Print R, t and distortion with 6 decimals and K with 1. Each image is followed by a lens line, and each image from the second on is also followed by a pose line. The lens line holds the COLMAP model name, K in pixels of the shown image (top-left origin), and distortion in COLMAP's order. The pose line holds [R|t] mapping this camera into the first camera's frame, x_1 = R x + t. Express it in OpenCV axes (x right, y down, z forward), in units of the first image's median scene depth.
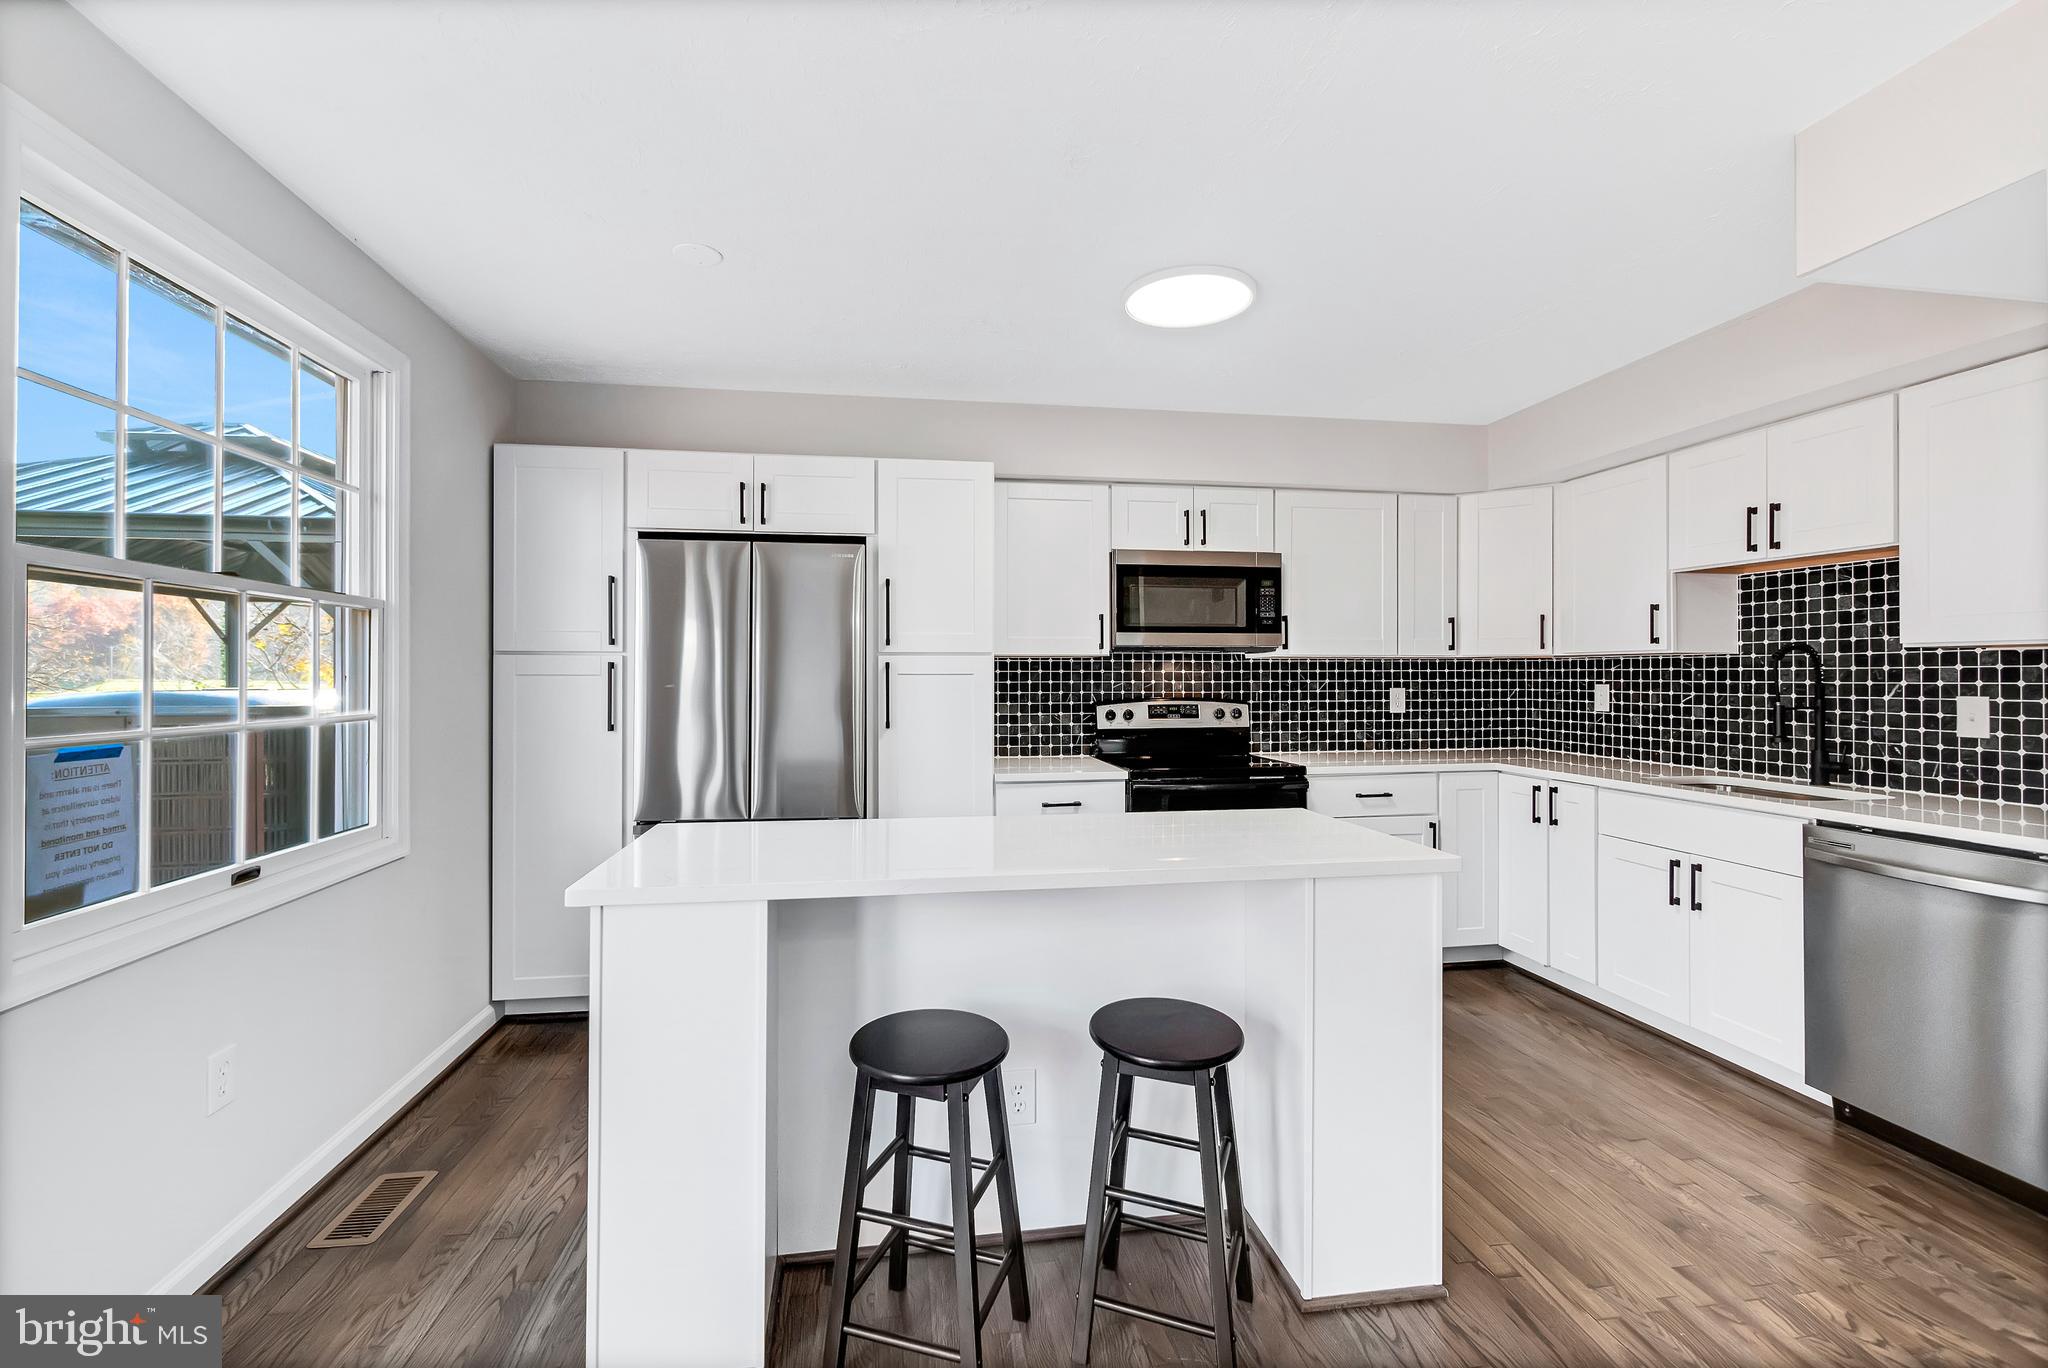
lens RADIAL K [[880.8, 0, 1016.2], [0, 880.8, 671.5], [0, 0, 1]] dist [-0.004974, 0.000374]
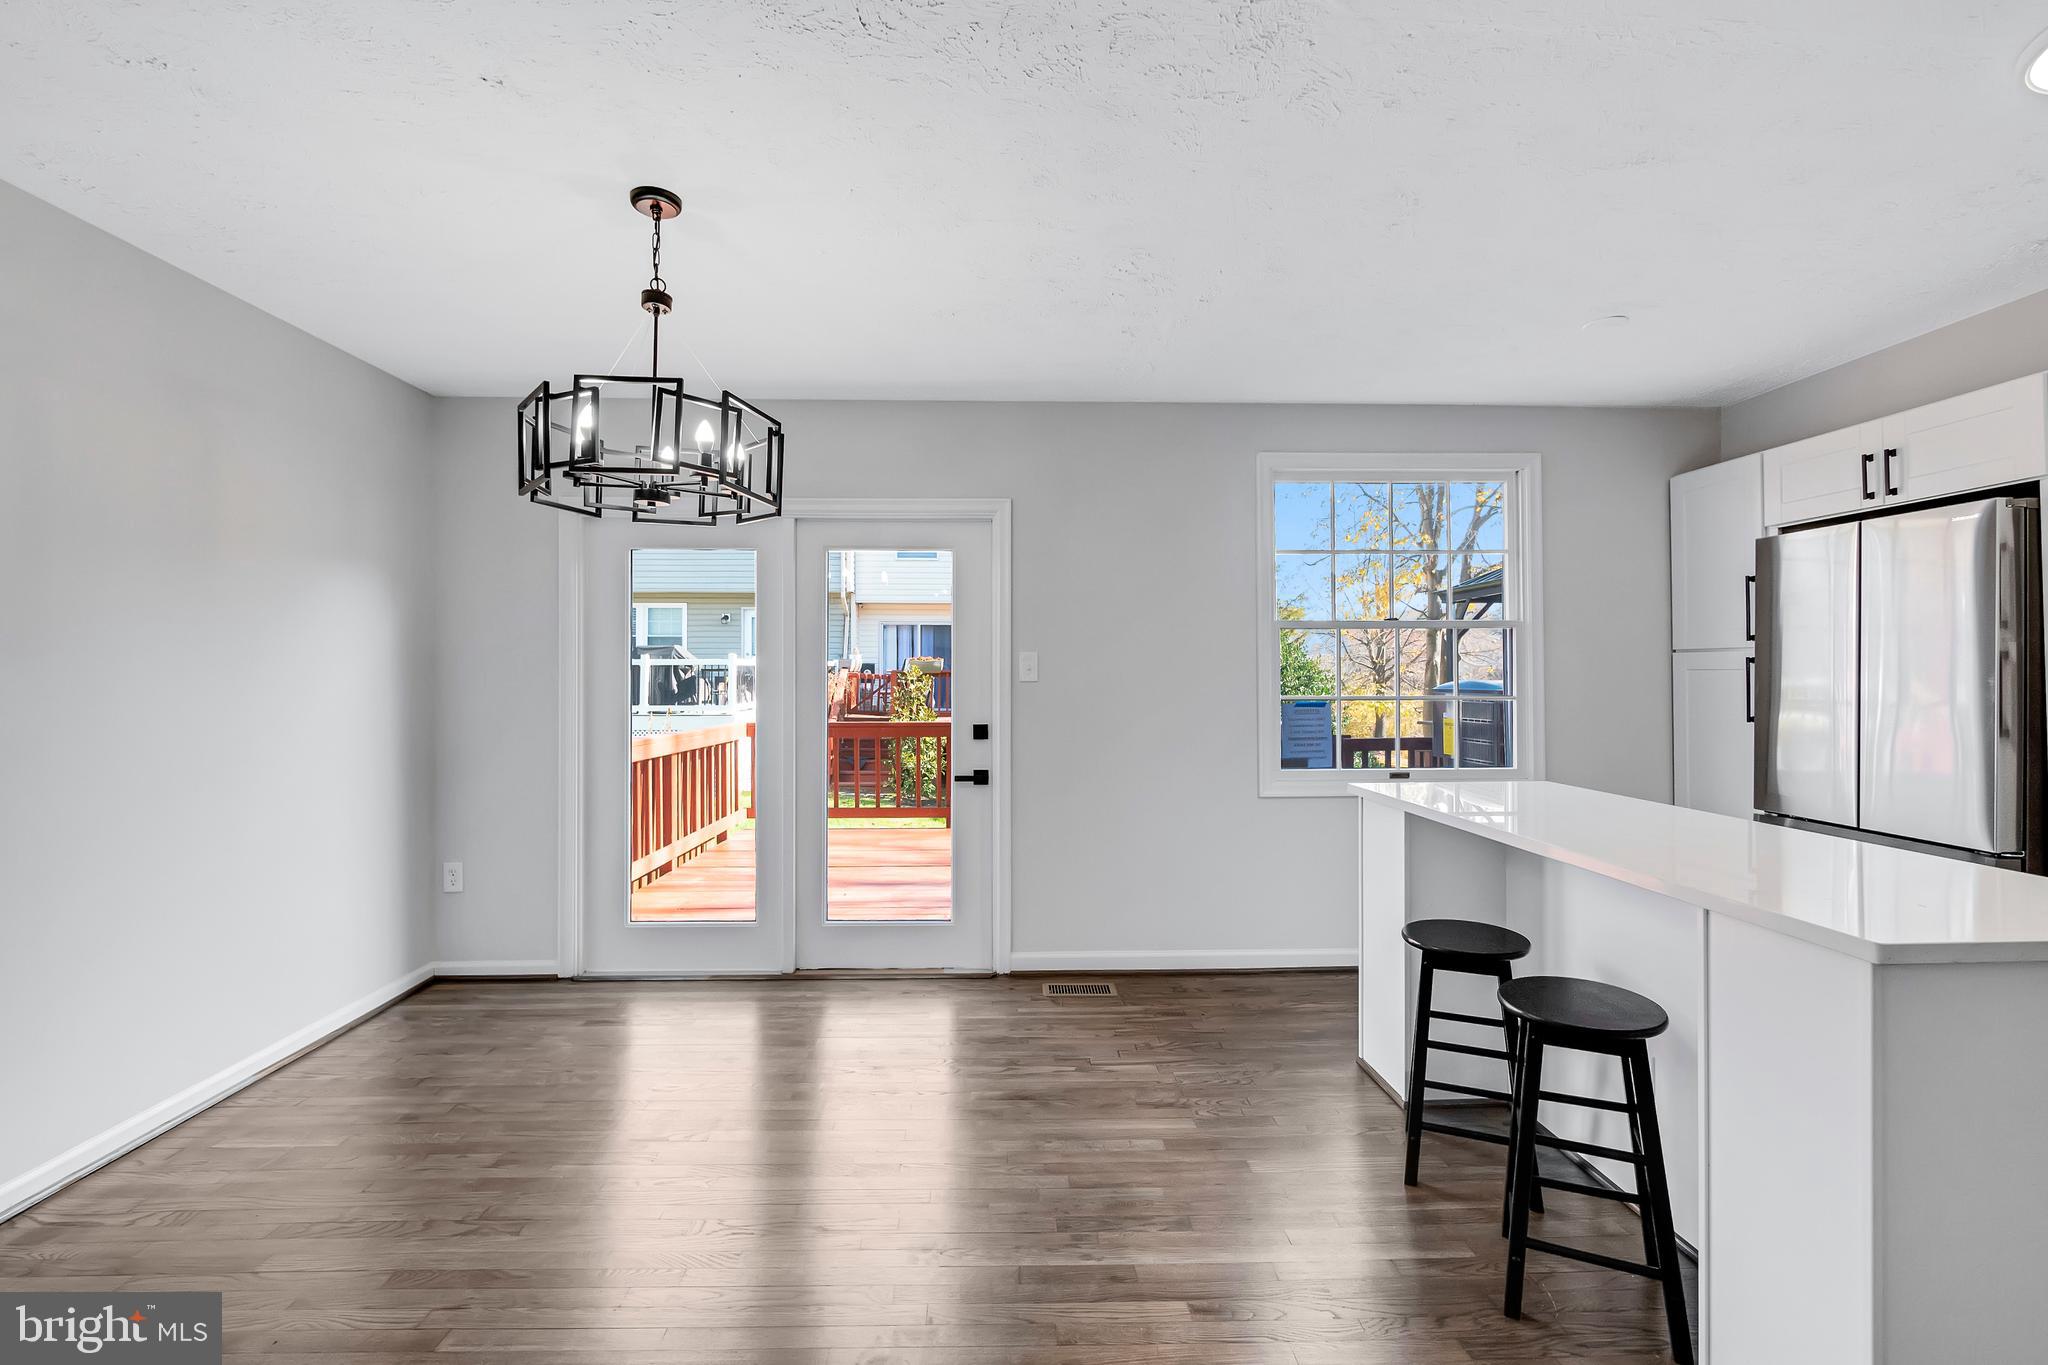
lens RADIAL K [[880.8, 0, 1008.5], [0, 880.8, 661.6], [0, 0, 1]] dist [-0.004974, 0.000374]
pose [[-0.120184, -0.011809, -0.992681, 0.580706], [0.009340, 0.999872, -0.013025, 0.000732], [0.992708, -0.010837, -0.120059, 0.198031]]
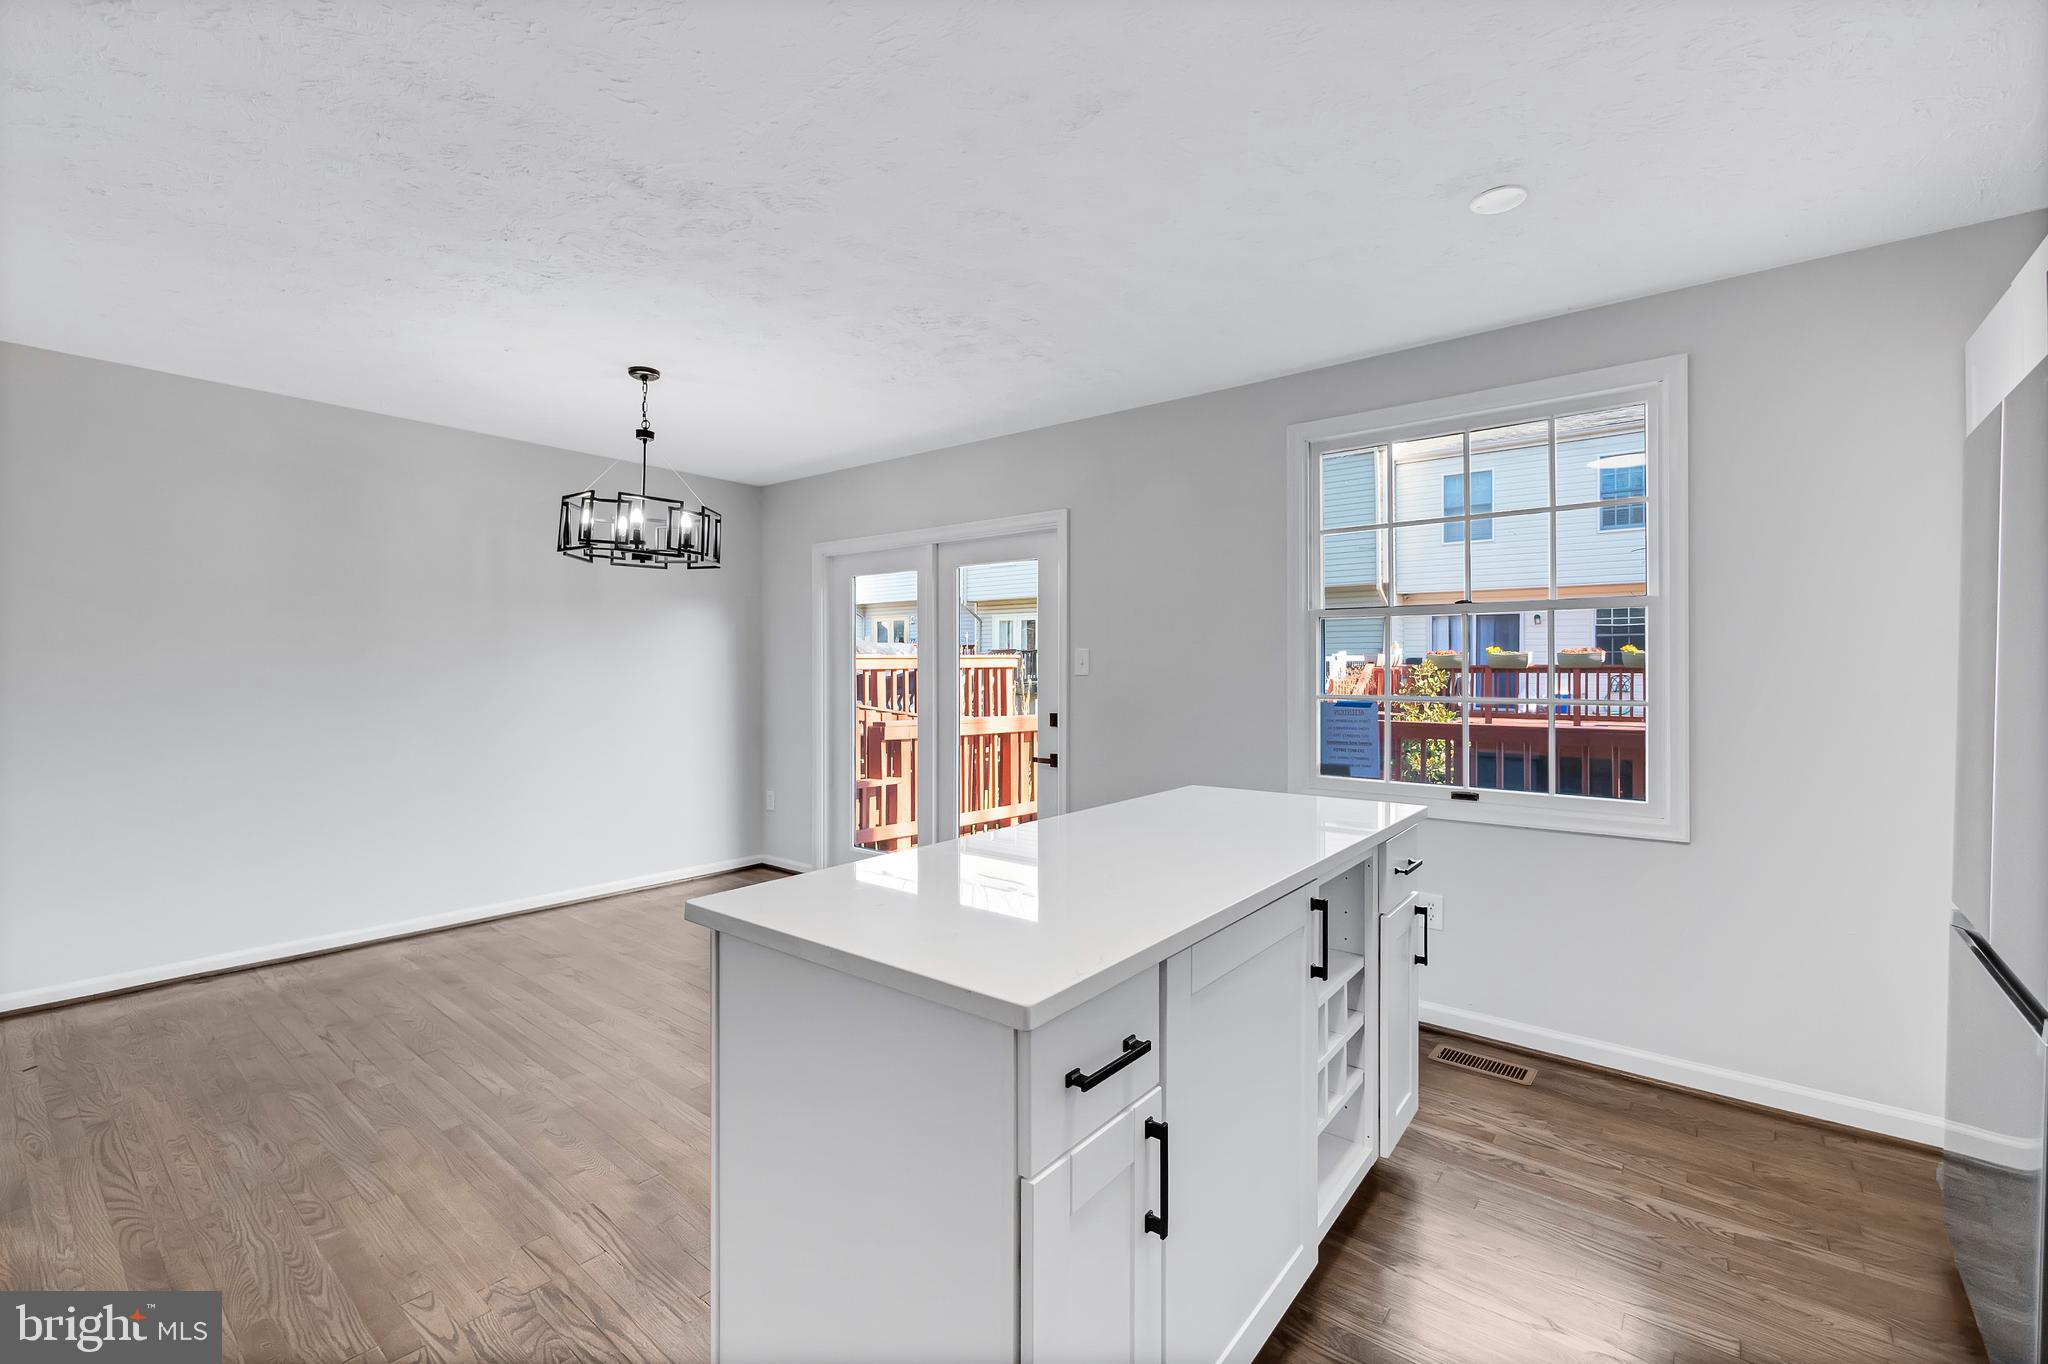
lens RADIAL K [[880.8, 0, 1020.8], [0, 880.8, 667.1], [0, 0, 1]] dist [-0.004974, 0.000374]
pose [[-0.740306, -0.000993, -0.672269, 0.376777], [0.003924, 0.999975, -0.005798, 0.006660], [0.672258, -0.006931, -0.740284, 0.830841]]
